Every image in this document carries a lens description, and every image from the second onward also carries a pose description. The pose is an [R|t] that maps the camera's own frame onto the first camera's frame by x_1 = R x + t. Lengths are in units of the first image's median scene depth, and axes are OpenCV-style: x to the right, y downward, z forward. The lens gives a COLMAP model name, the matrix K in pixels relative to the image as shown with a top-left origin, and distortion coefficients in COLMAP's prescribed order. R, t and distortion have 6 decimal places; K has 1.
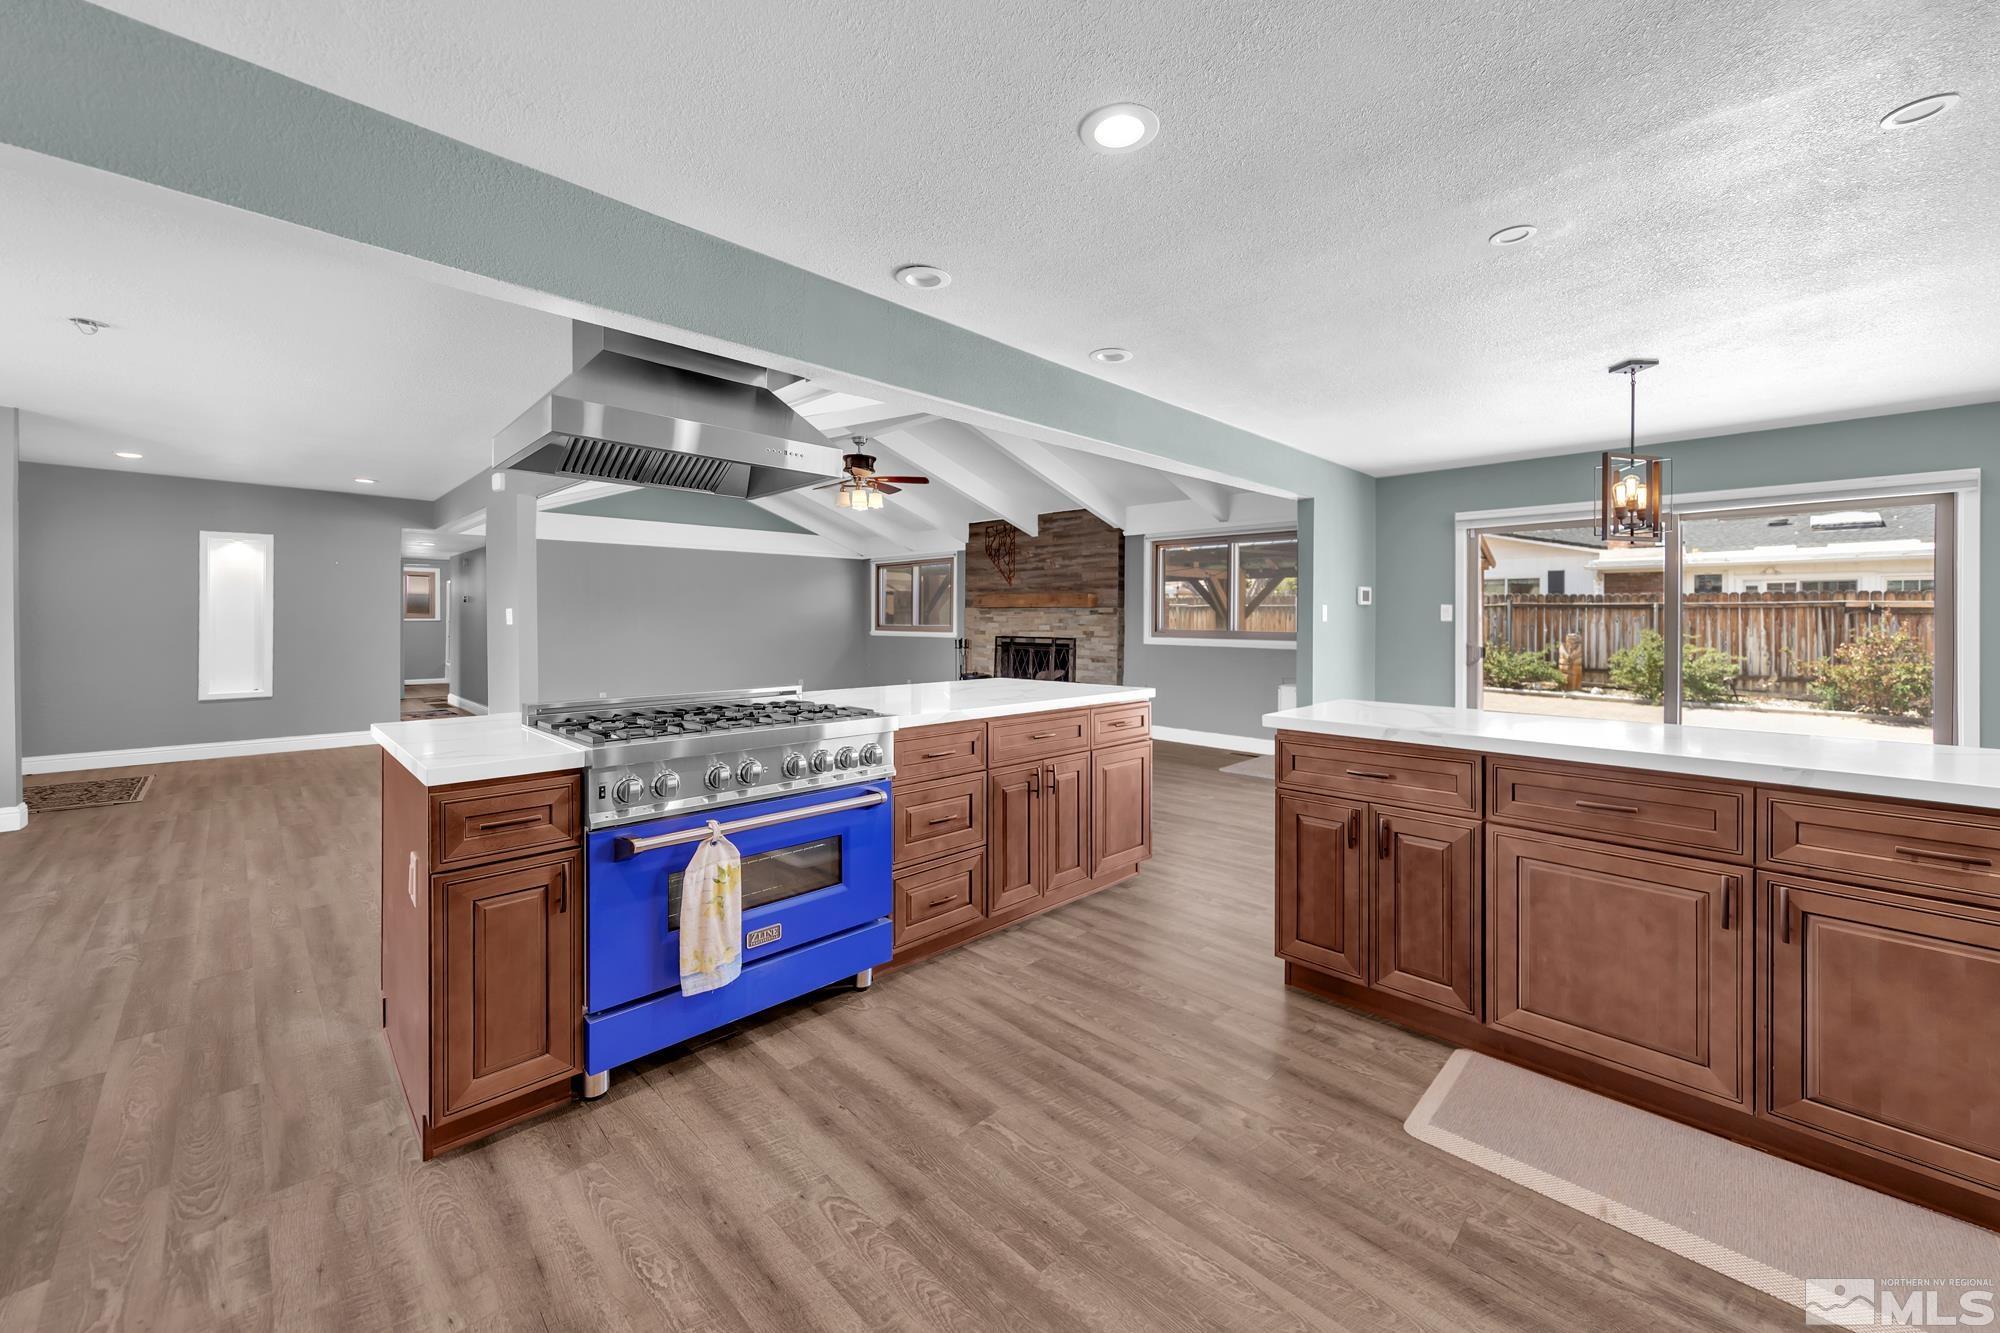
lens RADIAL K [[767.7, 0, 1008.6], [0, 767.7, 611.4], [0, 0, 1]] dist [0.005883, -0.000214]
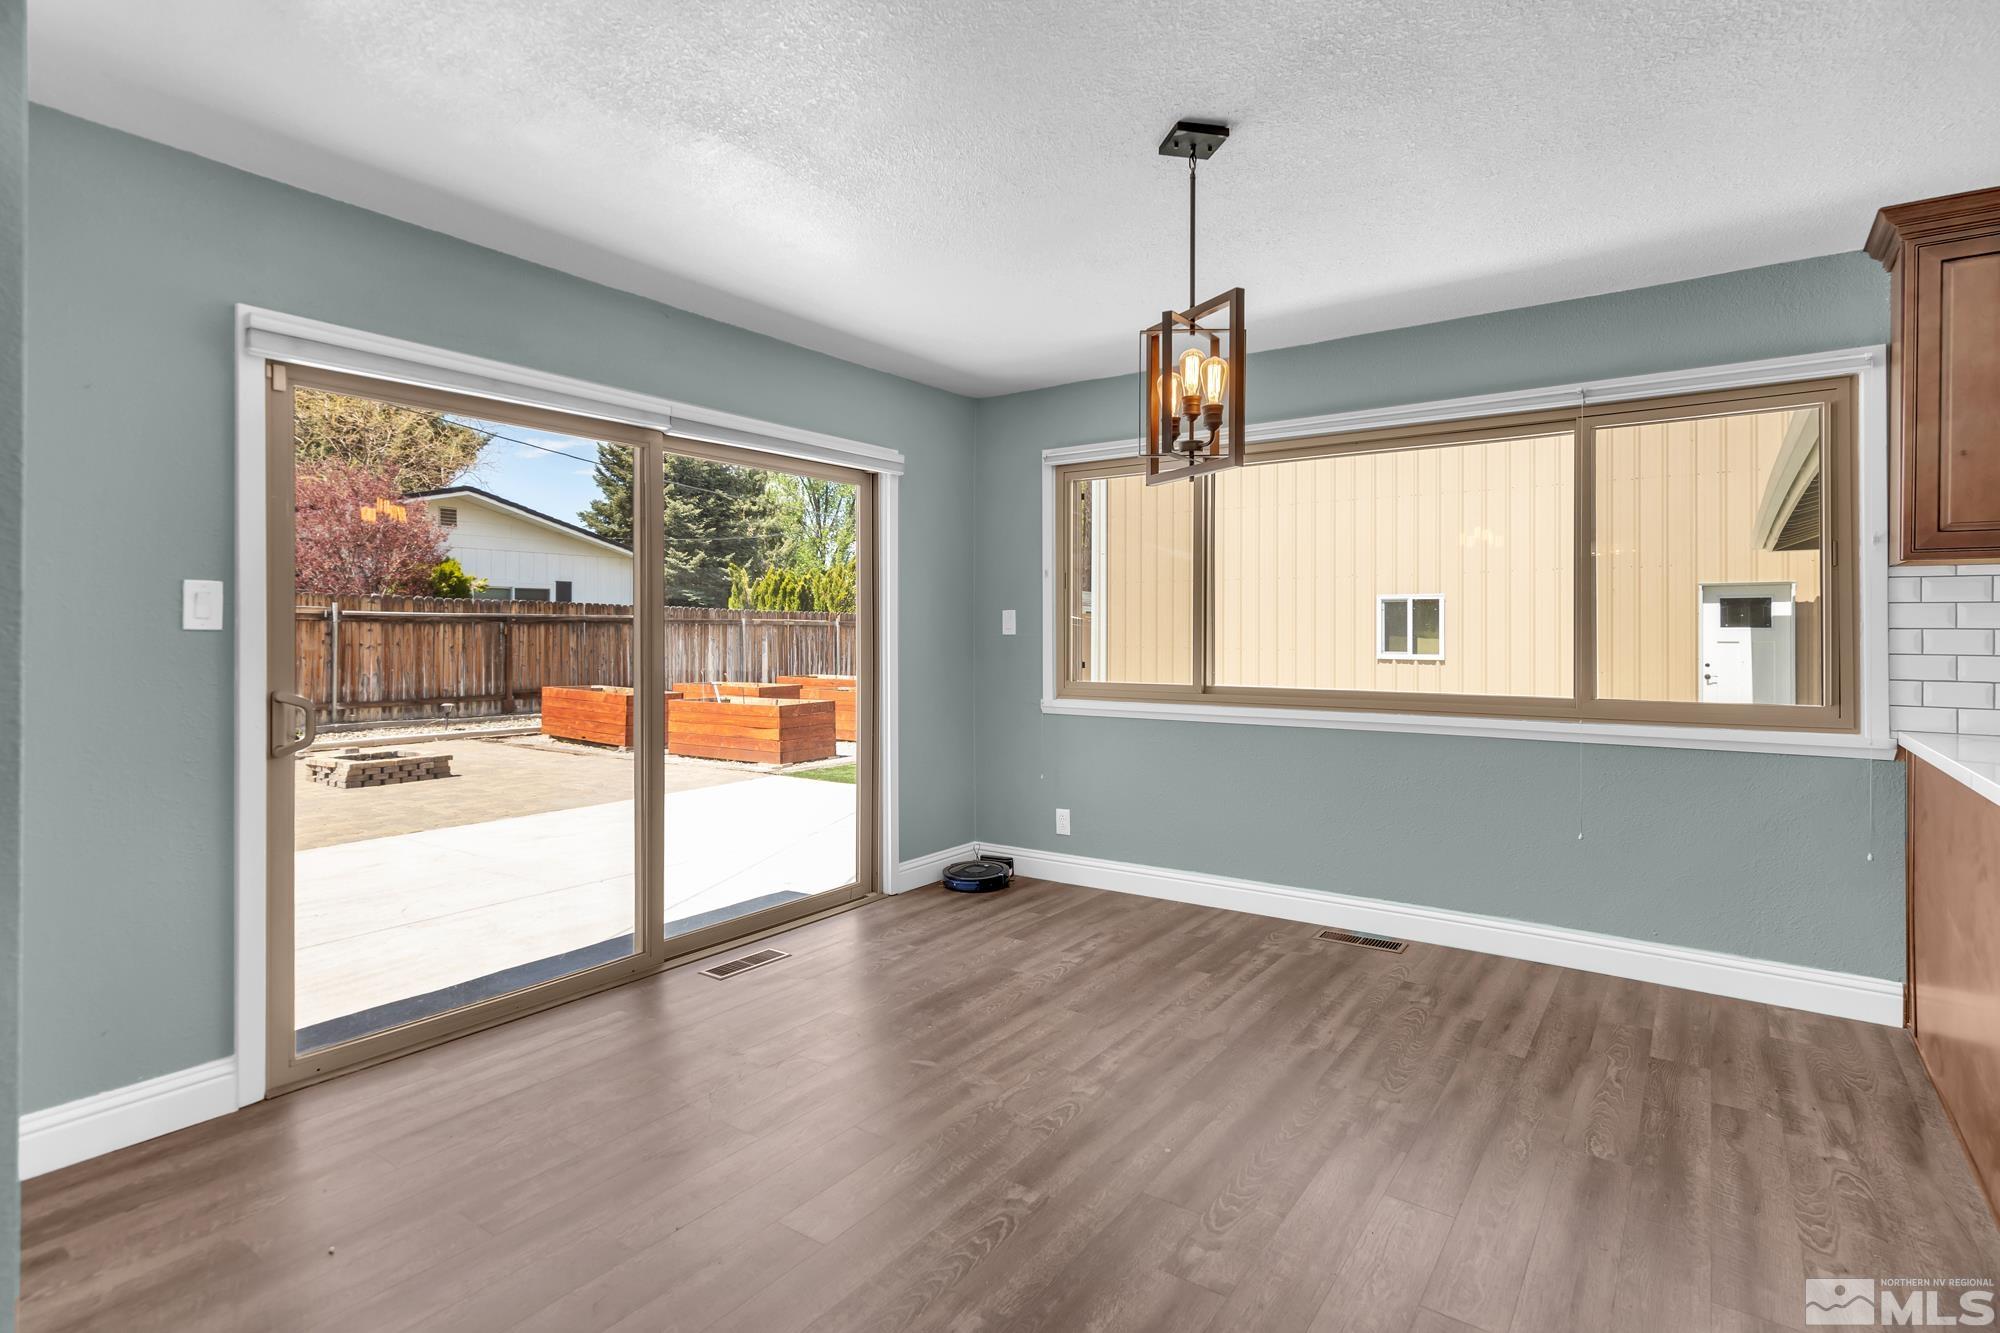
lens RADIAL K [[993.3, 0, 1010.2], [0, 993.3, 641.9], [0, 0, 1]] dist [0.005238, -0.001634]
pose [[-0.163754, -0.016061, 0.986370, 0.070254], [-0.012059, 0.999825, 0.014278, 0.005333], [-0.986427, -0.009557, -0.163919, 0.525968]]
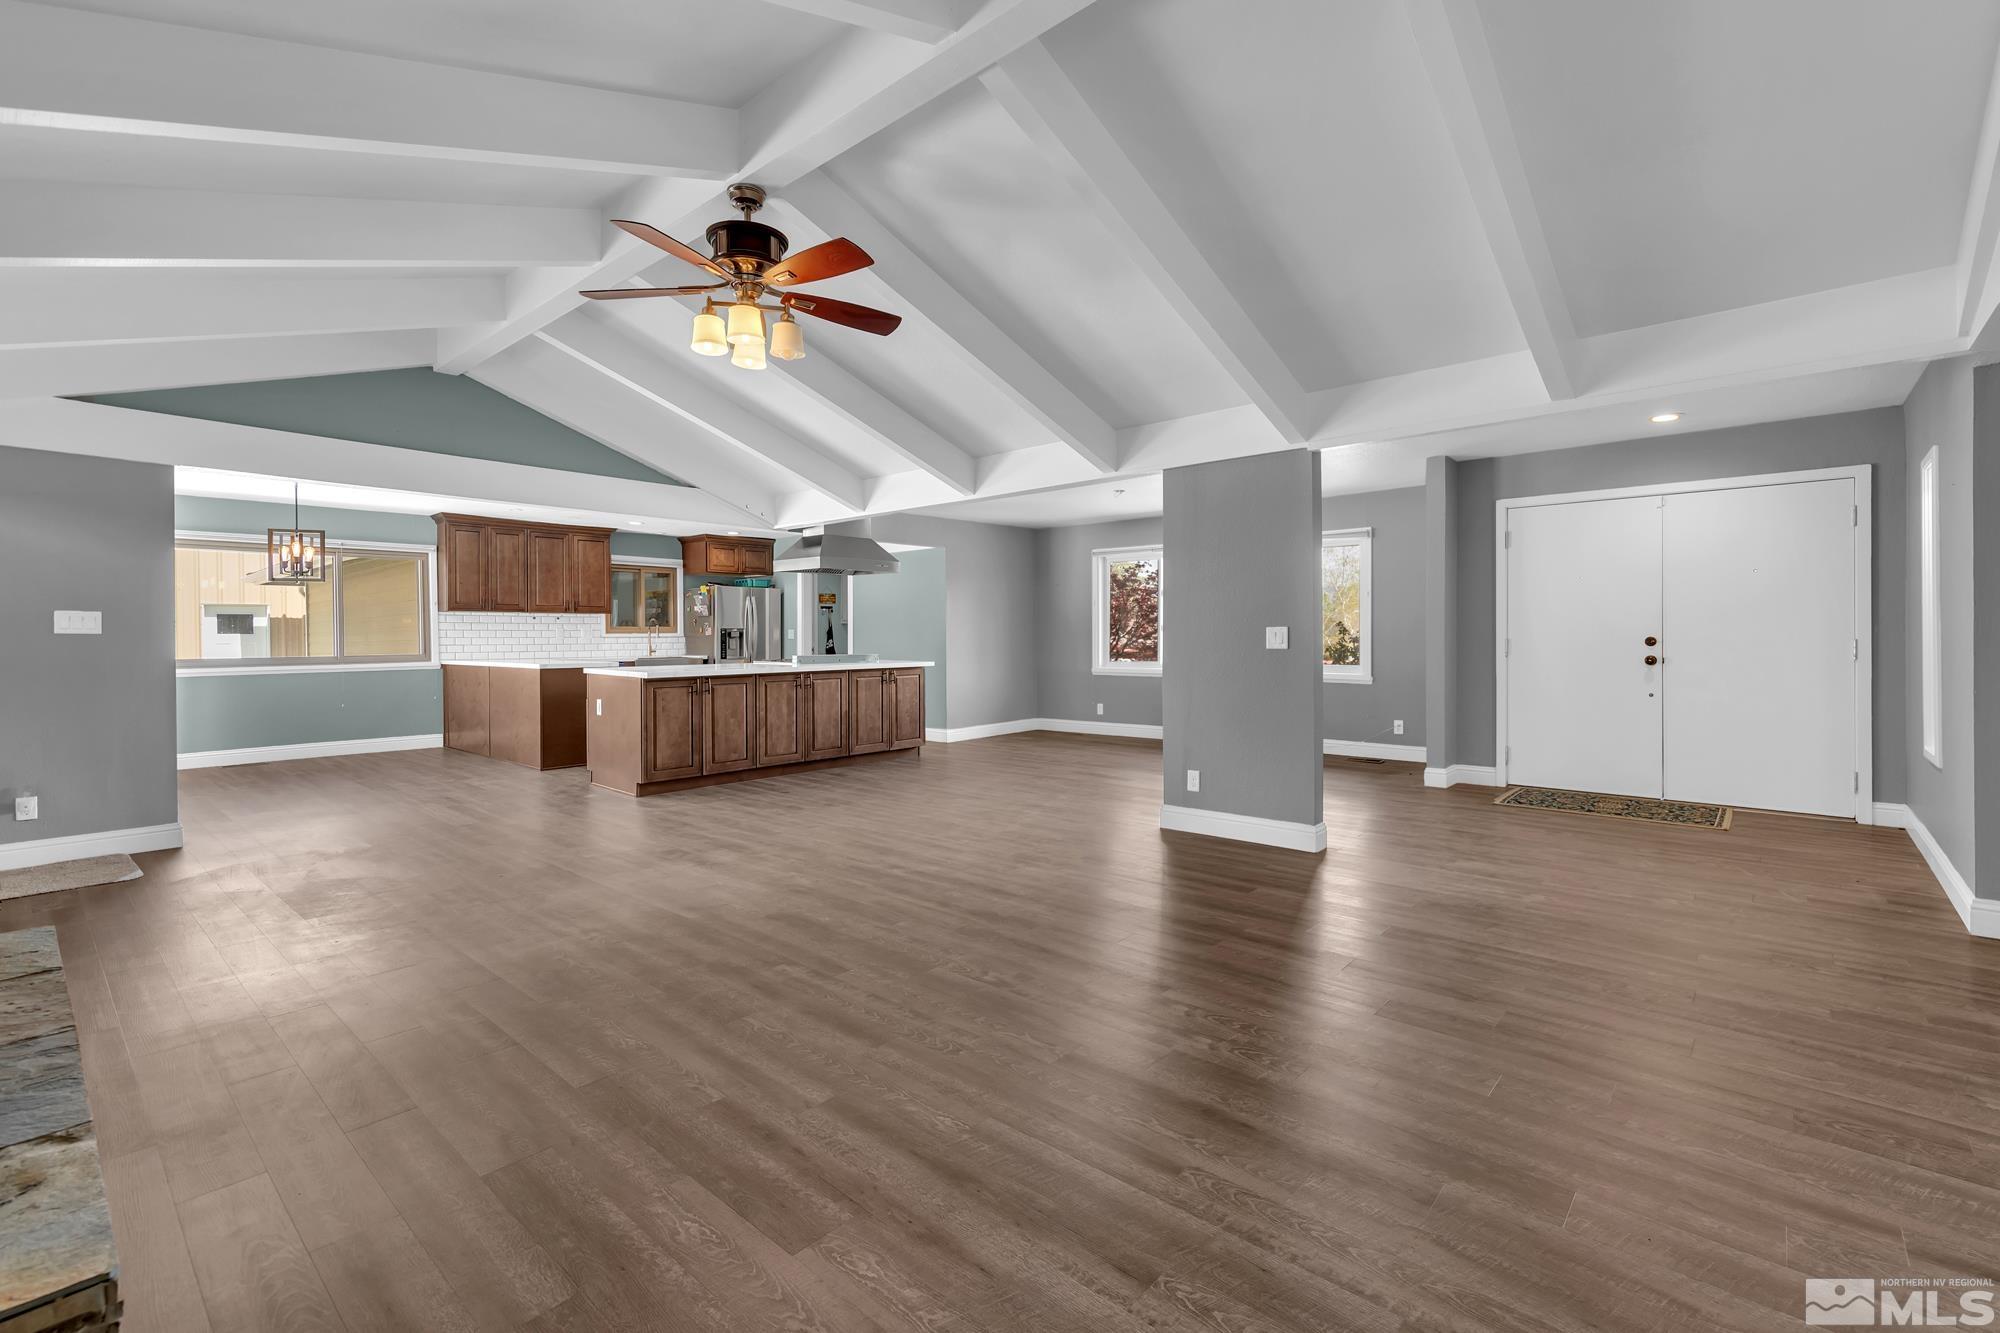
lens RADIAL K [[854.8, 0, 1010.7], [0, 854.8, 650.4], [0, 0, 1]] dist [0.008882, -0.000205]
pose [[-0.997112, 0.005764, -0.075726, -0.253690], [0.005178, 0.999955, 0.007934, 0.022770], [0.075768, 0.007519, -0.997097, 1.273279]]
